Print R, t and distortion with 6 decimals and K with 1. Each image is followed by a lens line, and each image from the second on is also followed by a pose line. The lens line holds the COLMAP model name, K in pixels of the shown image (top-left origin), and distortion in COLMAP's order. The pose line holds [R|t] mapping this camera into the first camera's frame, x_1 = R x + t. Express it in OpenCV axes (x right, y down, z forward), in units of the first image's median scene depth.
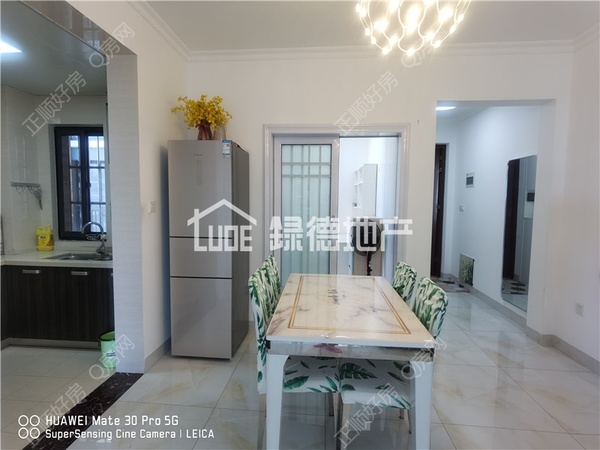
lens RADIAL K [[306.4, 0, 300.8], [0, 306.4, 222.3], [0, 0, 1]] dist [0.002944, 0.000314]
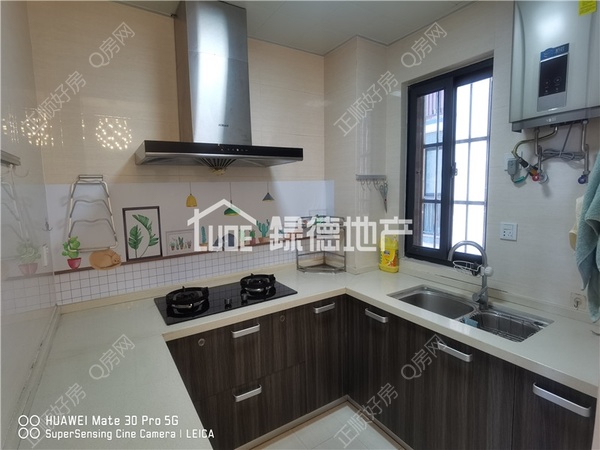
lens RADIAL K [[306.4, 0, 298.9], [0, 306.4, 222.5], [0, 0, 1]] dist [0.002944, 0.000314]
pose [[0.604214, 0.066277, -0.794061, -0.408791], [-0.026327, 0.997651, 0.063238, -0.056428], [0.796387, -0.017304, 0.604539, 0.418658]]
